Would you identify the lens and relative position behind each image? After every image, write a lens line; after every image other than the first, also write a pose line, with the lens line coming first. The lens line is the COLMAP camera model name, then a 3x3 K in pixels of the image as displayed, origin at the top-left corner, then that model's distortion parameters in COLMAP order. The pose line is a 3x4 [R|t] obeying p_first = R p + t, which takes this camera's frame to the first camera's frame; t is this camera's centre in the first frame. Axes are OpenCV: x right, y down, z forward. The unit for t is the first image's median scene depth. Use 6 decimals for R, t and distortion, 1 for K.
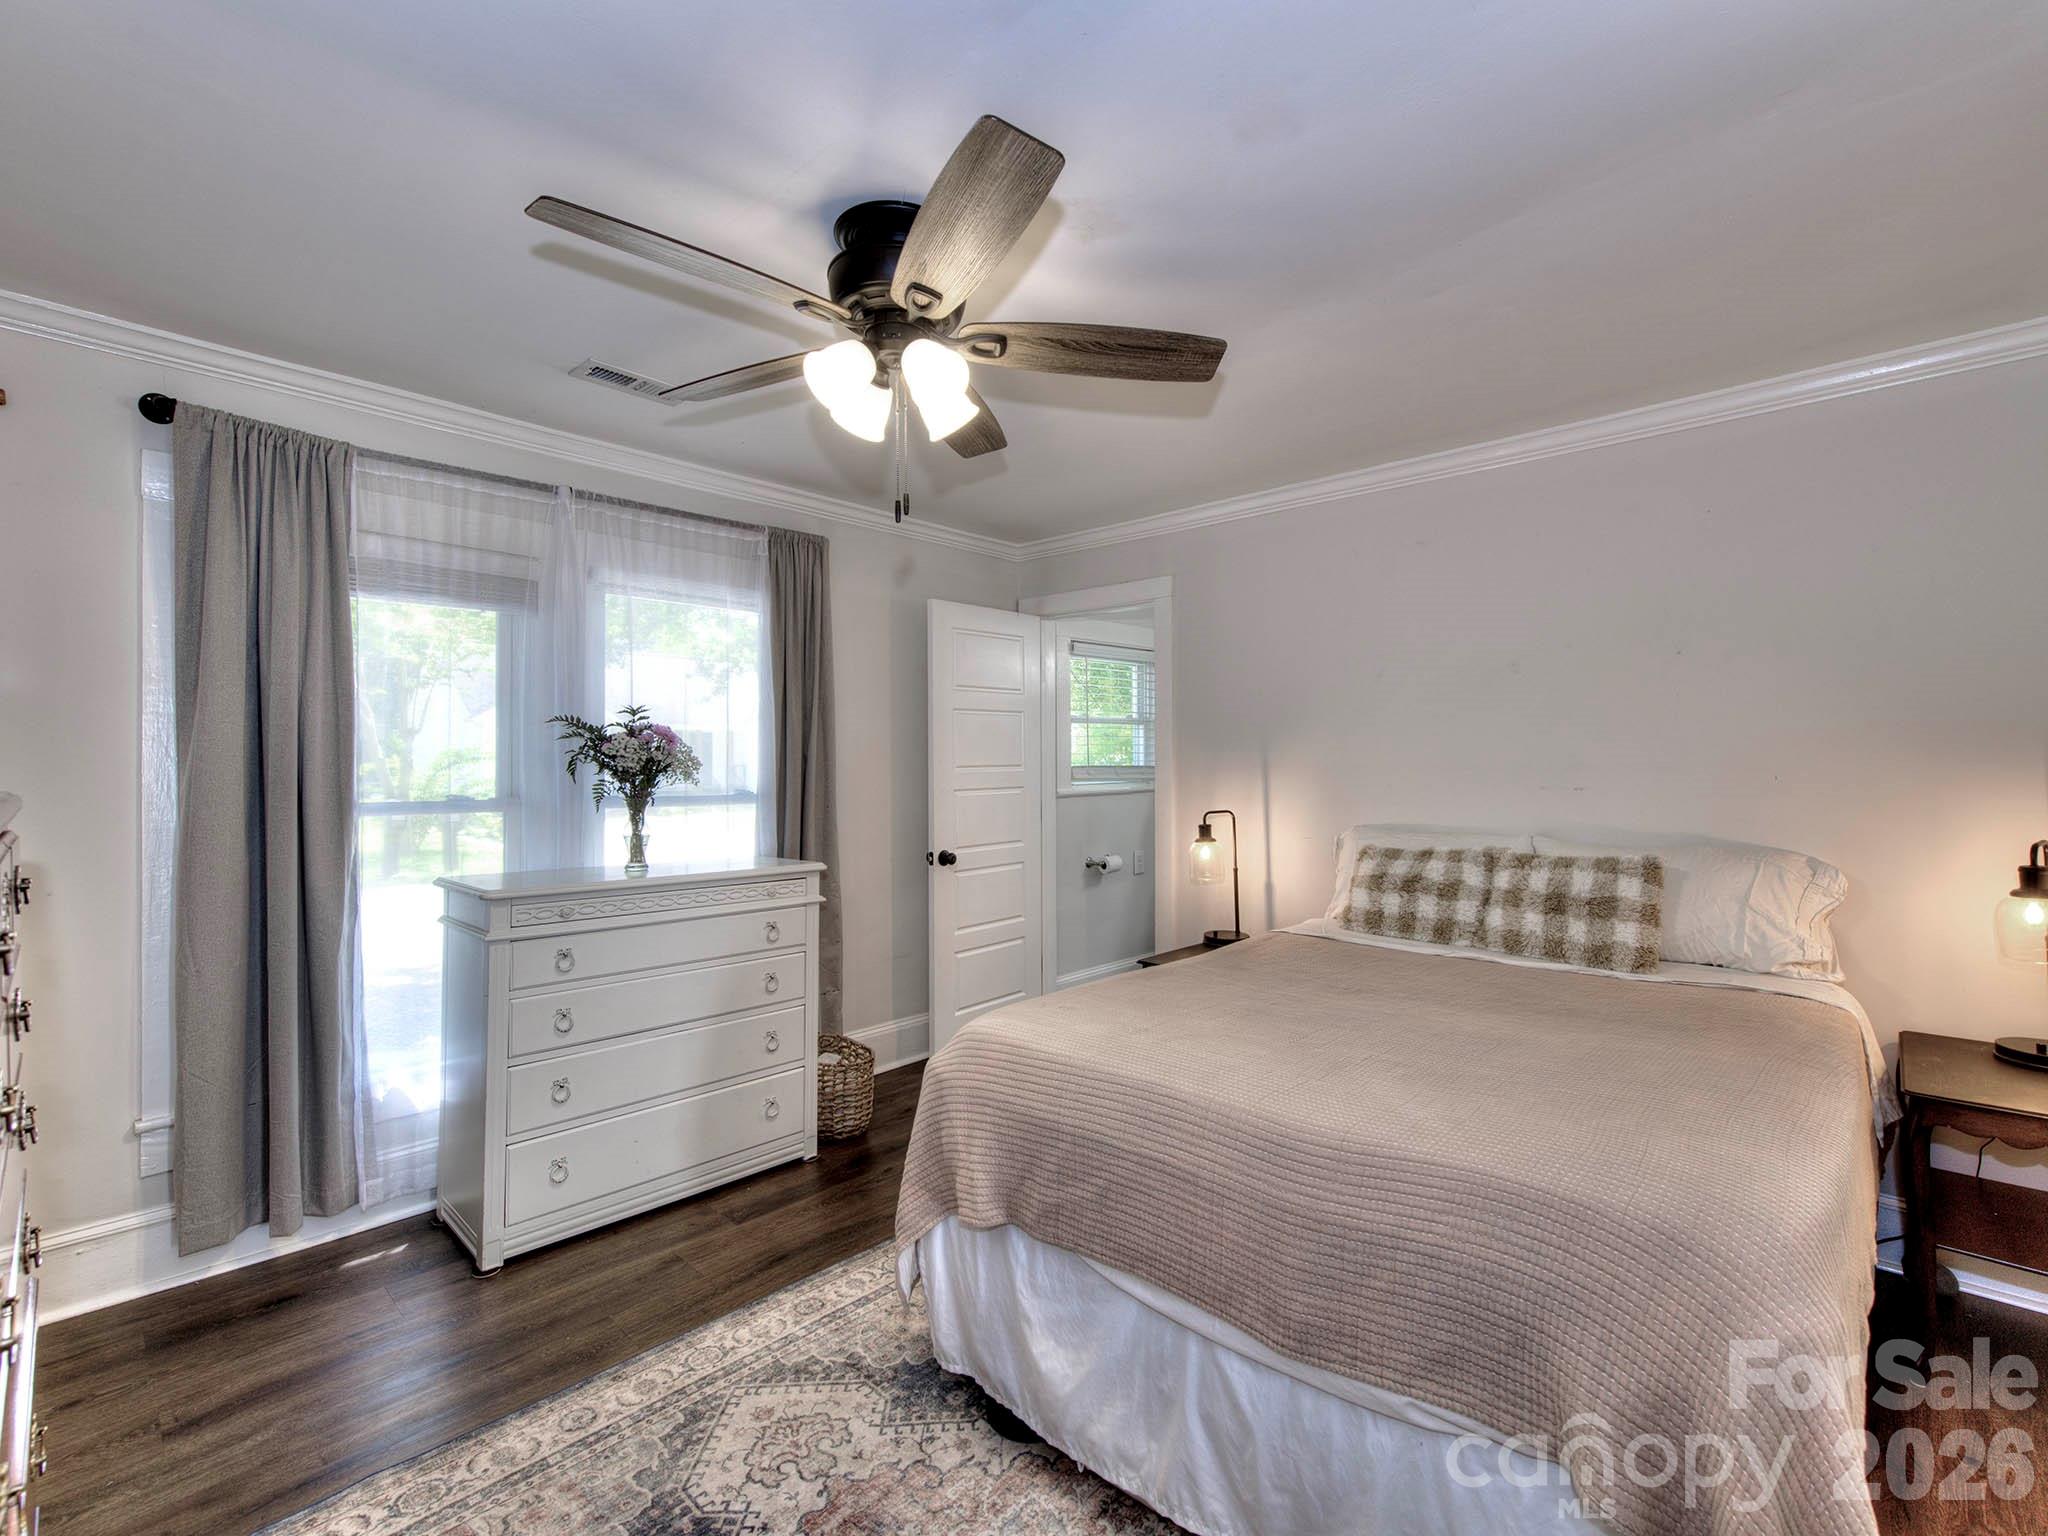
lens RADIAL K [[914.1, 0, 1020.0], [0, 914.1, 758.0], [0, 0, 1]] dist [0.007073, -0.005178]
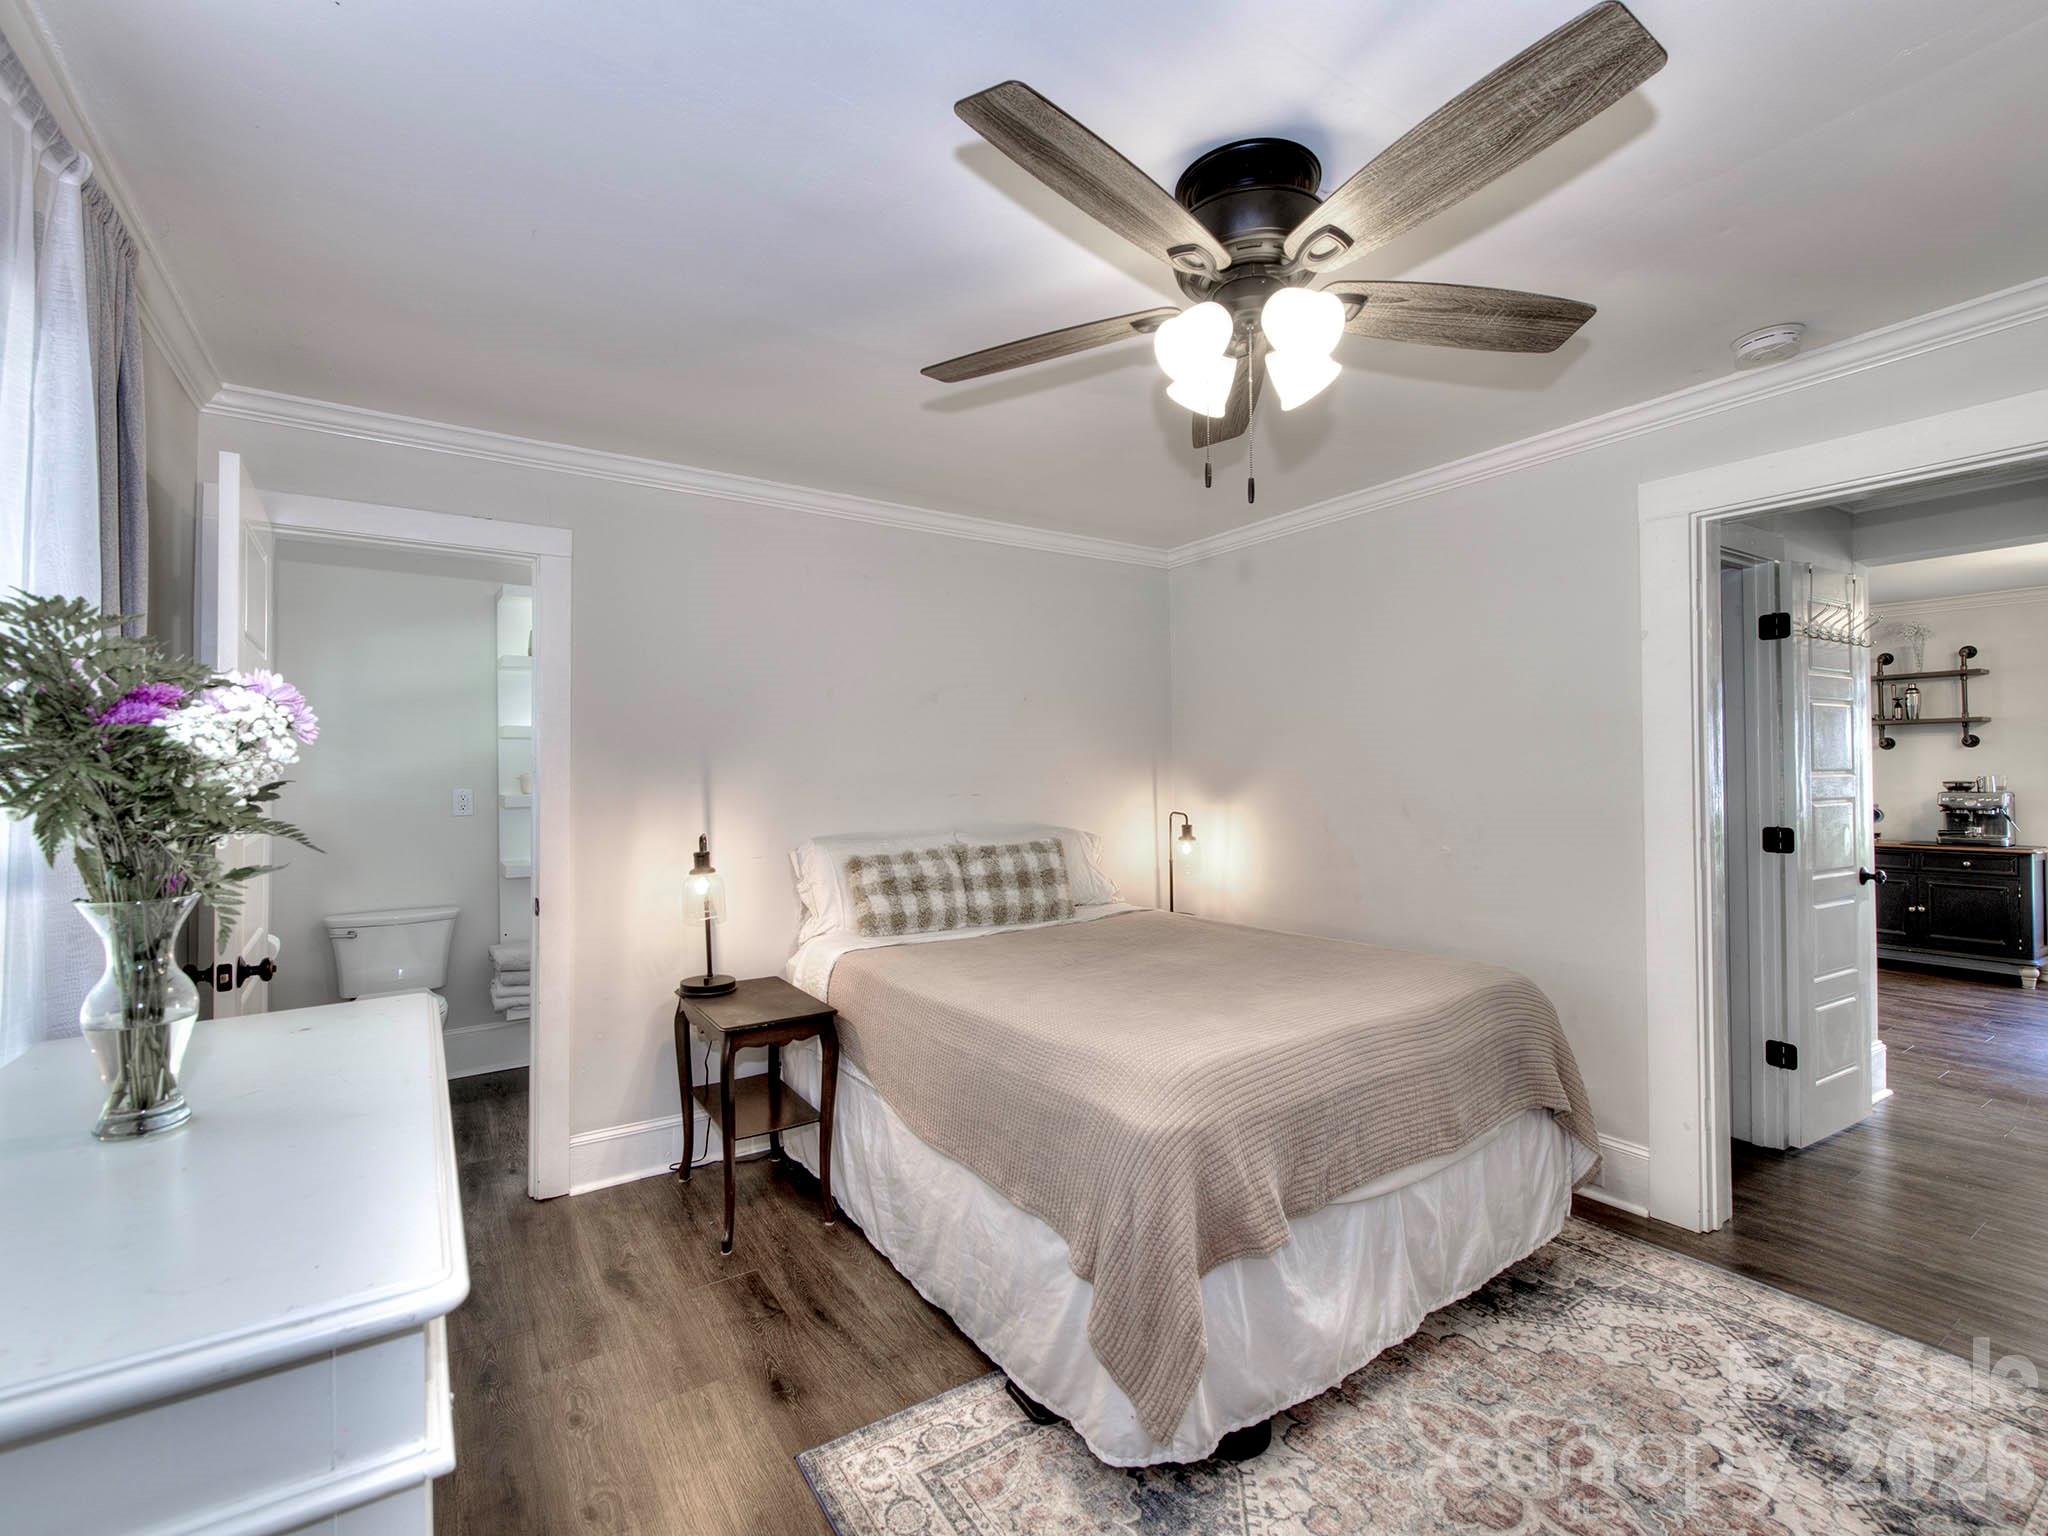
lens RADIAL K [[914.1, 0, 1020.0], [0, 914.1, 758.0], [0, 0, 1]] dist [0.007073, -0.005178]
pose [[0.219249, 0.020052, 0.975463, -0.977418], [0.000807, 0.999785, -0.020733, 0.009537], [-0.975669, 0.005333, 0.219186, 0.956650]]
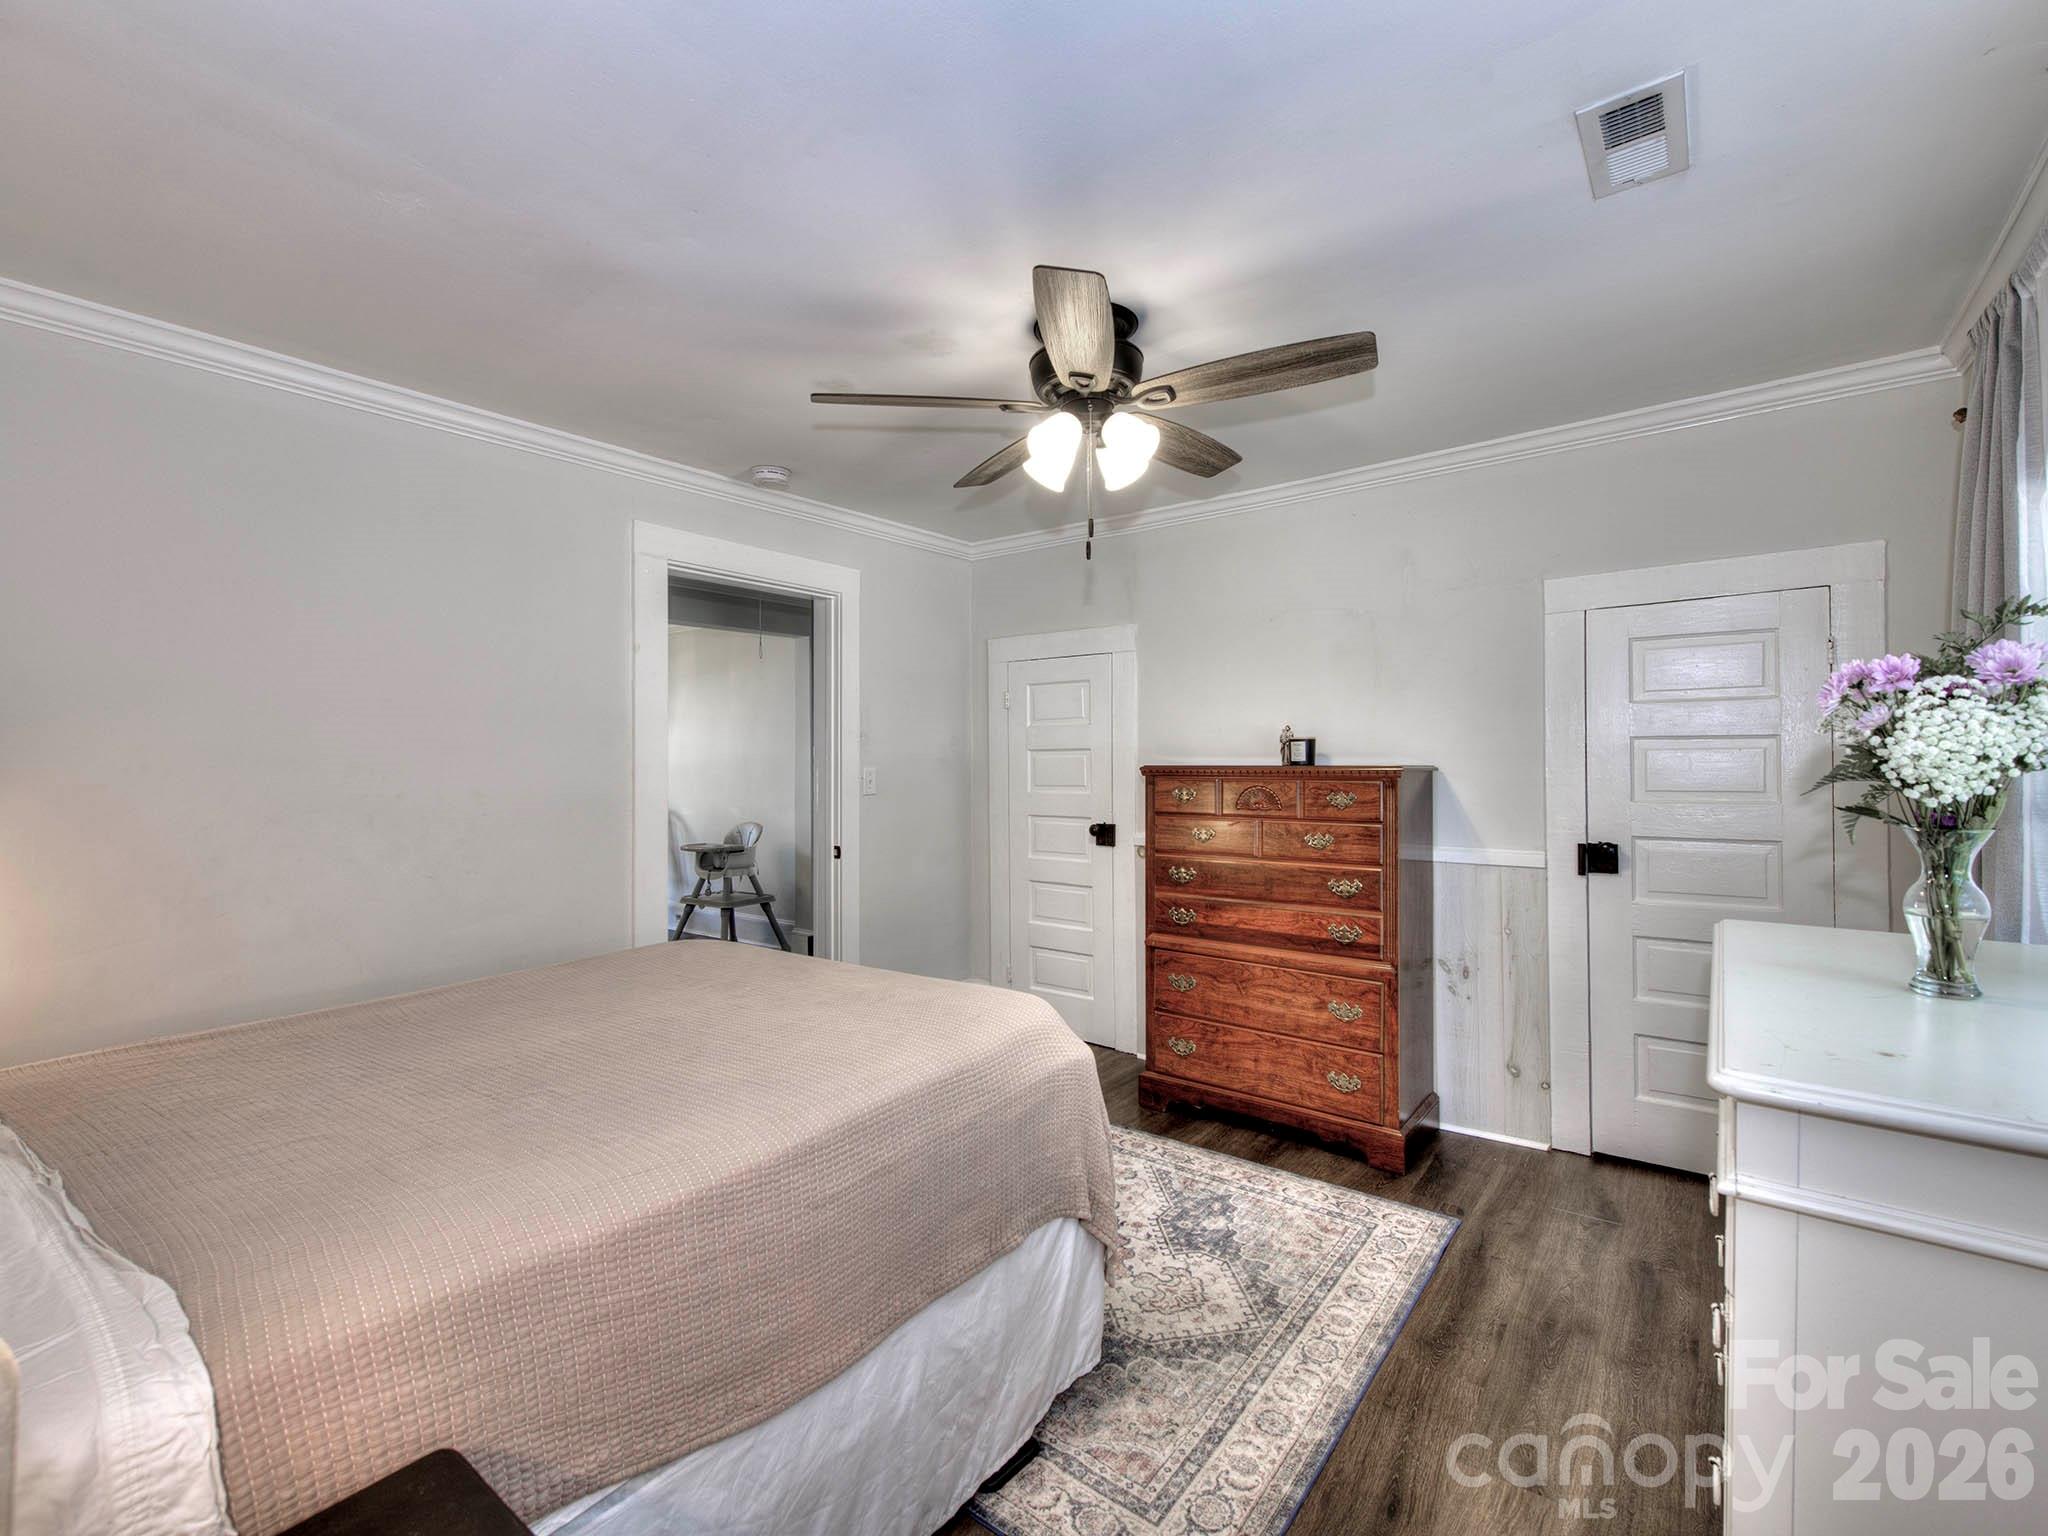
lens RADIAL K [[914.1, 0, 1020.0], [0, 914.1, 758.0], [0, 0, 1]] dist [0.007073, -0.005178]
pose [[-0.993622, 0.012833, -0.112027, 0.088129], [0.013737, 0.999879, -0.007299, 0.014921], [0.111920, -0.008792, -0.993678, 2.050750]]
